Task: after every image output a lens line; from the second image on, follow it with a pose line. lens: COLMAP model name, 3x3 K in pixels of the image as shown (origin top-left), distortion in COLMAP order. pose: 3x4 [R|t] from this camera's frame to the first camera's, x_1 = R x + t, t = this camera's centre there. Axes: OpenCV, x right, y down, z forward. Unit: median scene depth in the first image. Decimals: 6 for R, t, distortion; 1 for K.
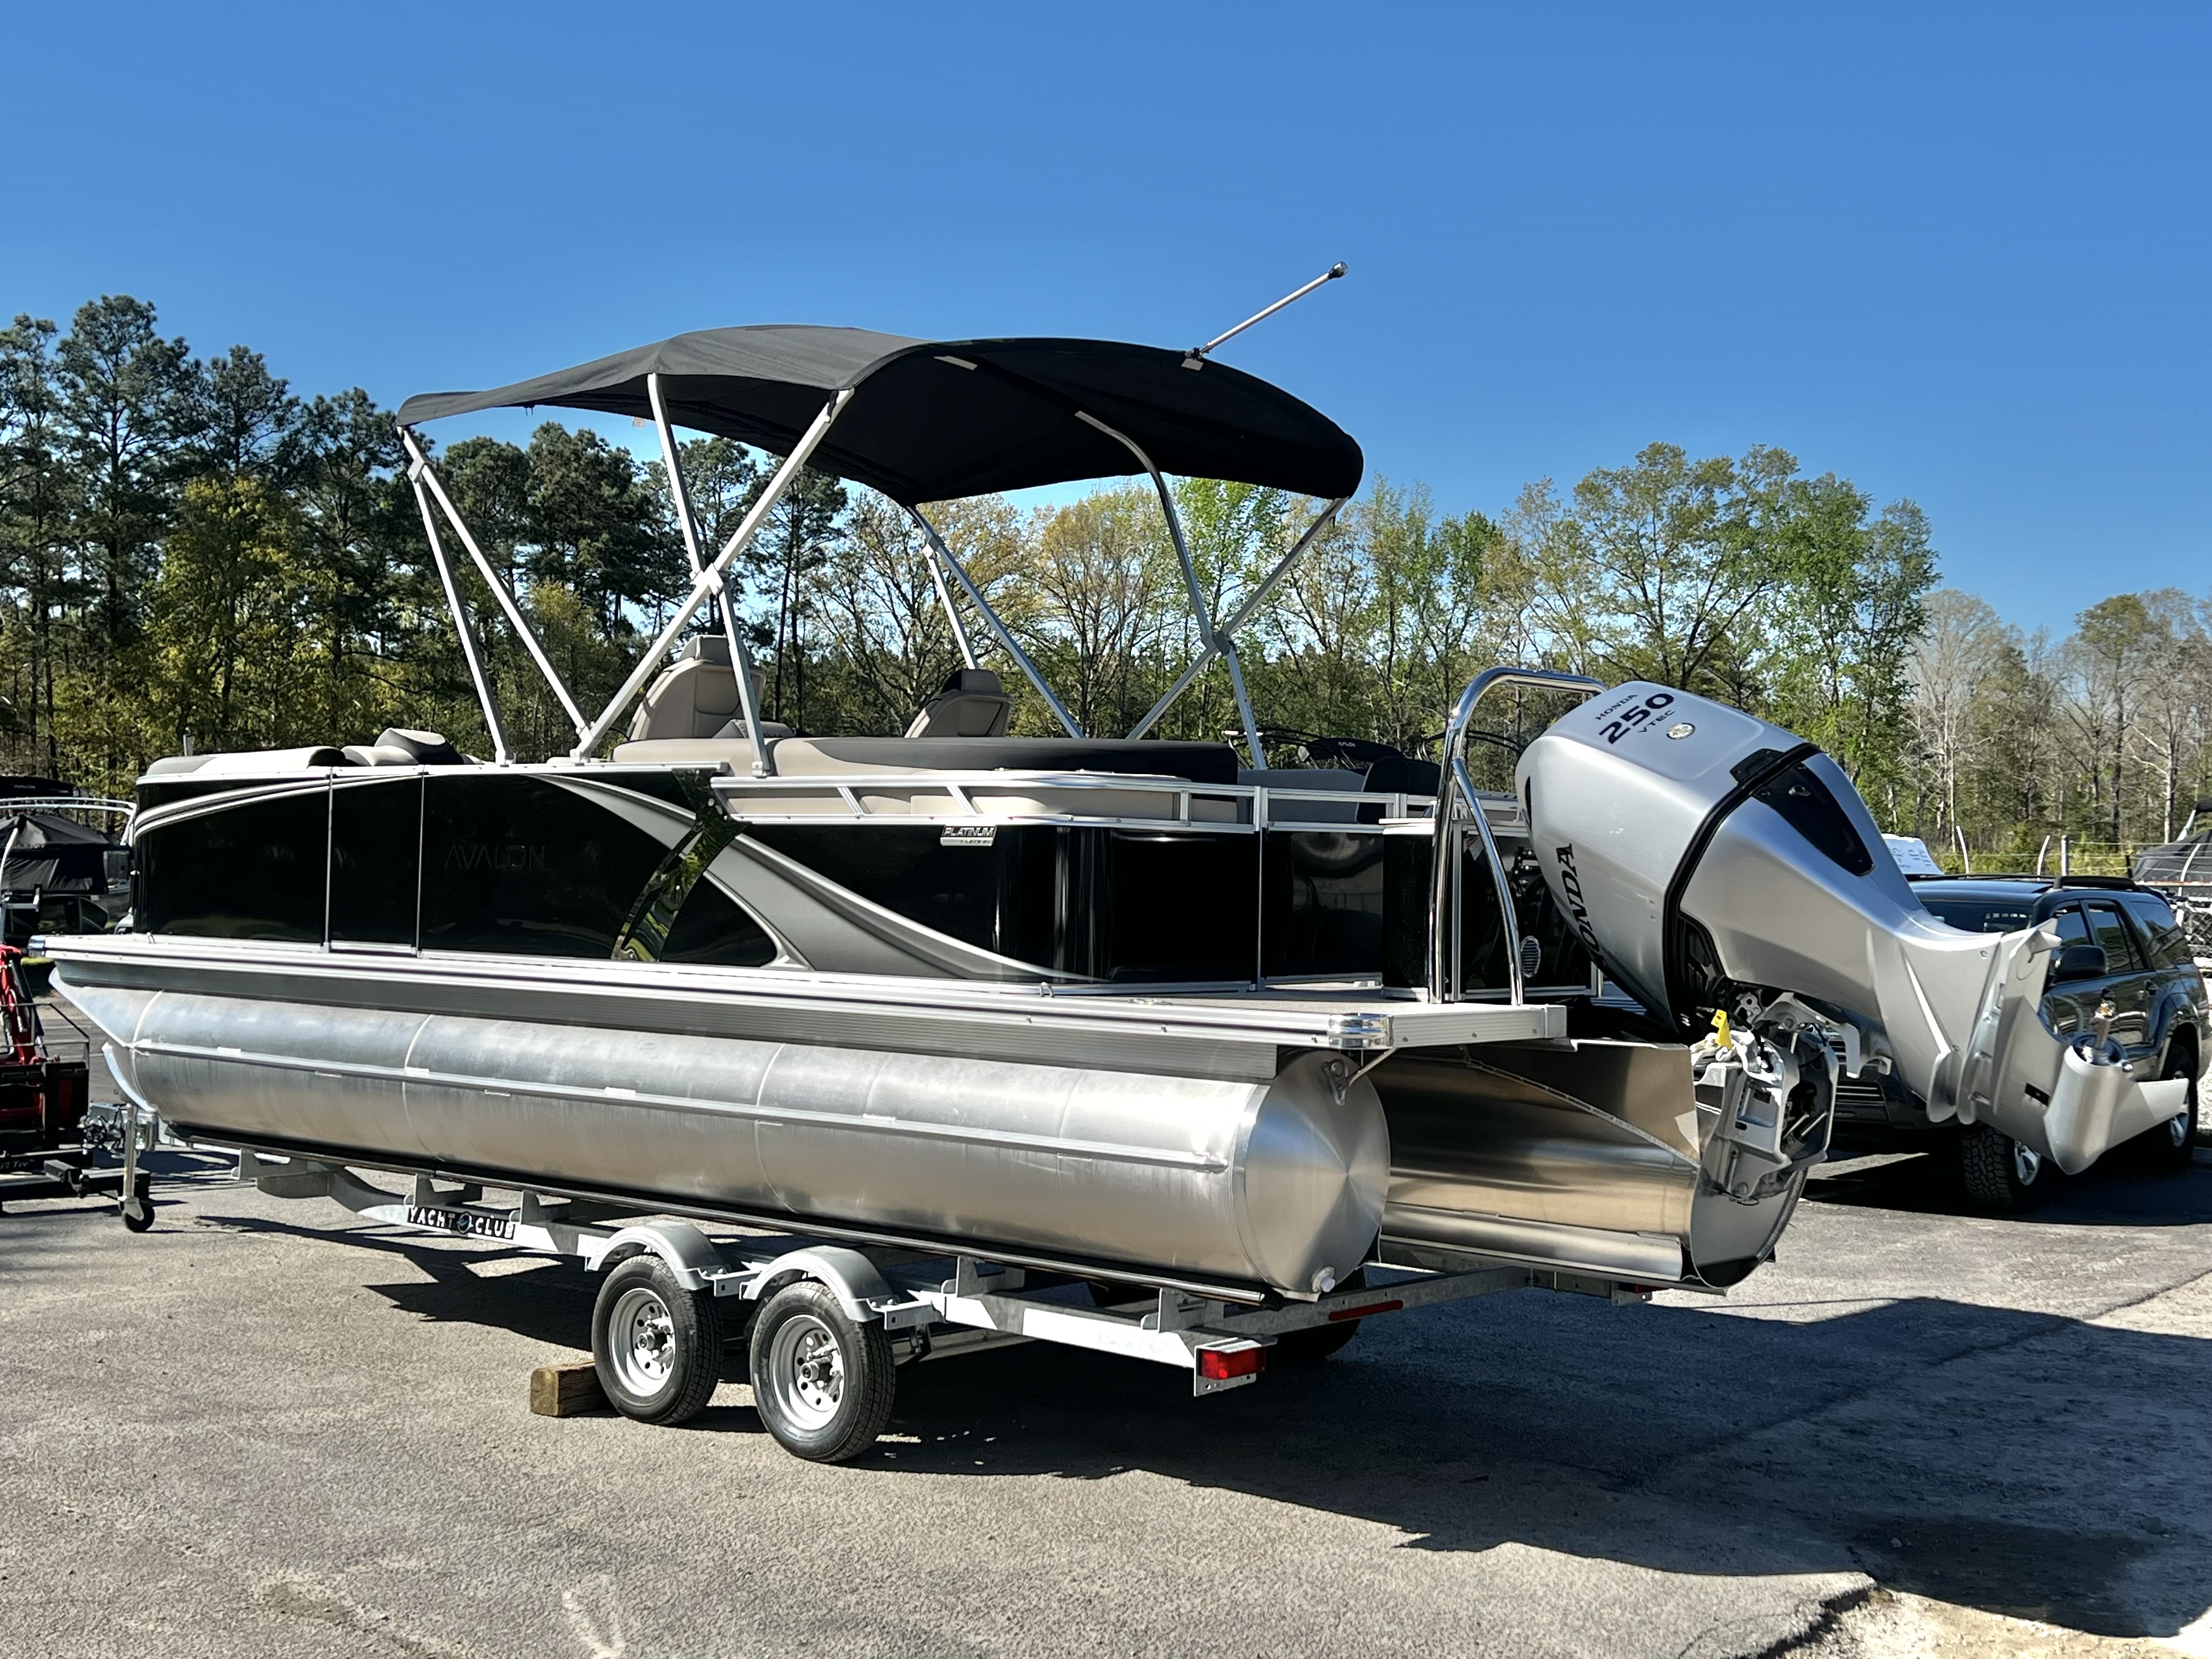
lens RADIAL K [[2638.8, 0, 1106.5], [0, 2638.8, 832.6], [0, 0, 1]] dist [0.038275, 0.000000]
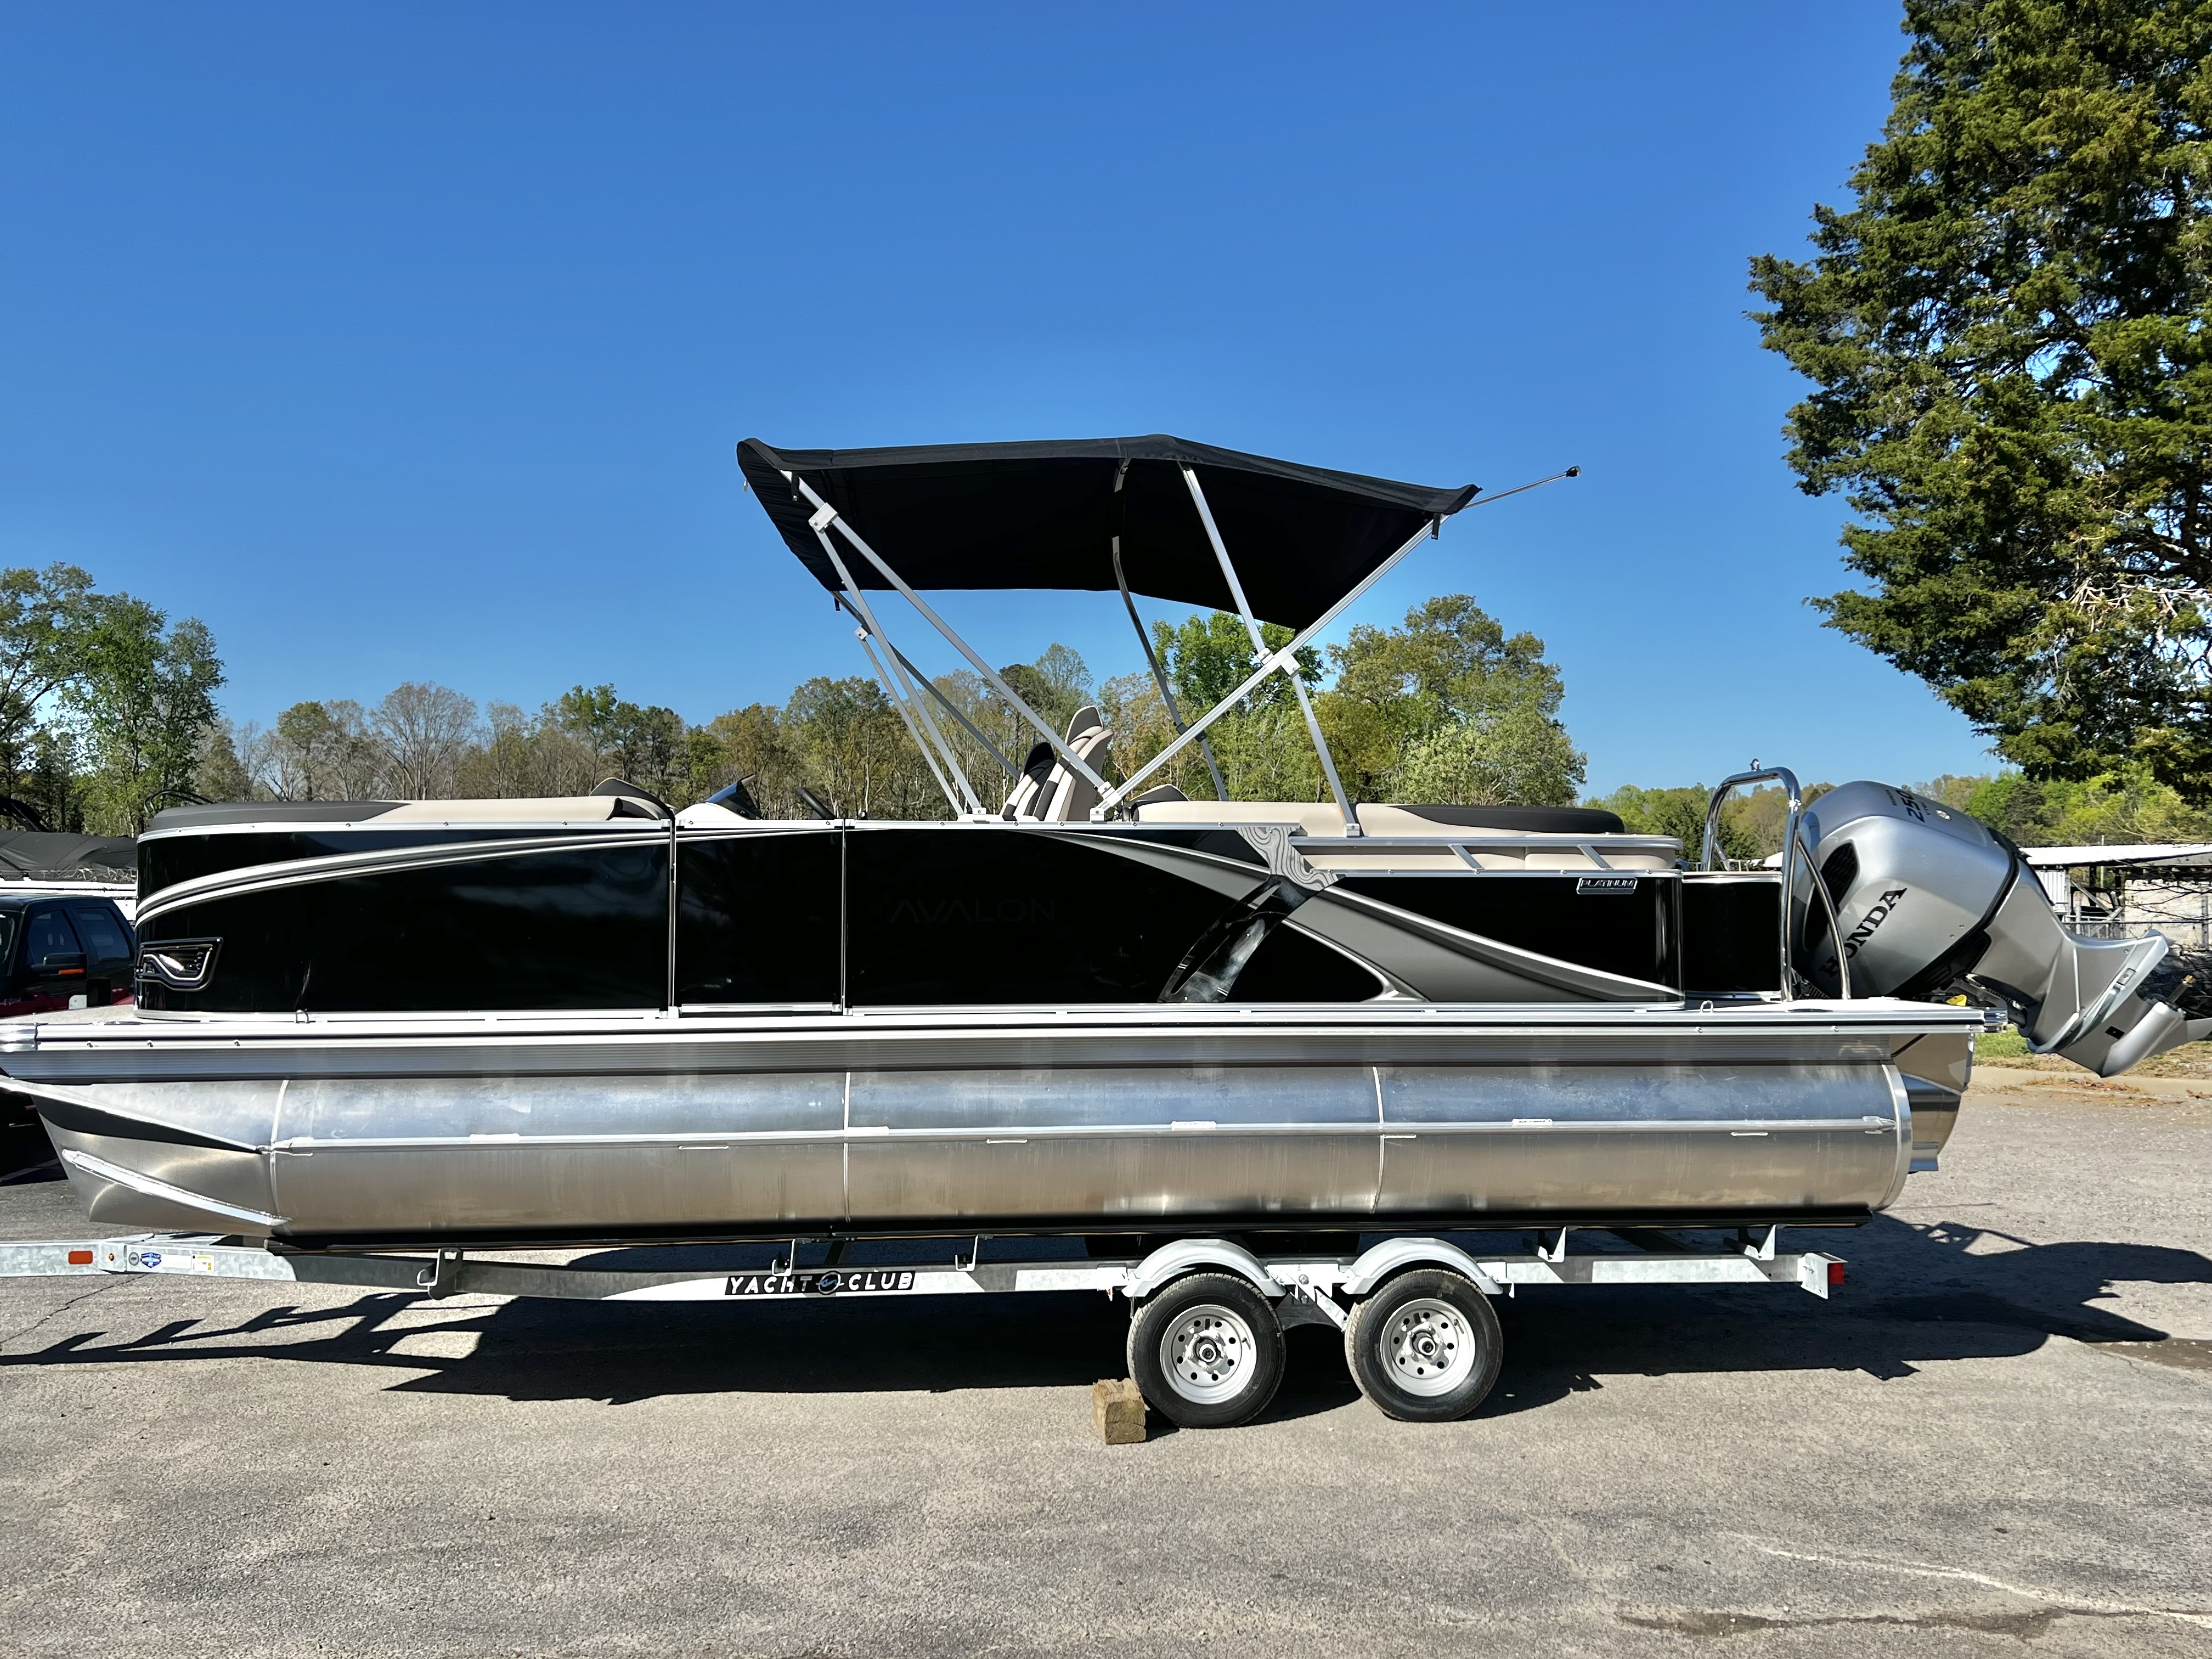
lens RADIAL K [[1883.1, 0, 1105.6], [0, 1883.1, 829.7], [0, 0, 1]] dist [0.051990, -0.047712]
pose [[0.690682, 0.012152, 0.723056, -0.745483], [0.004735, 0.999761, -0.021325, -0.006430], [-0.723143, 0.018153, 0.690460, 0.475696]]
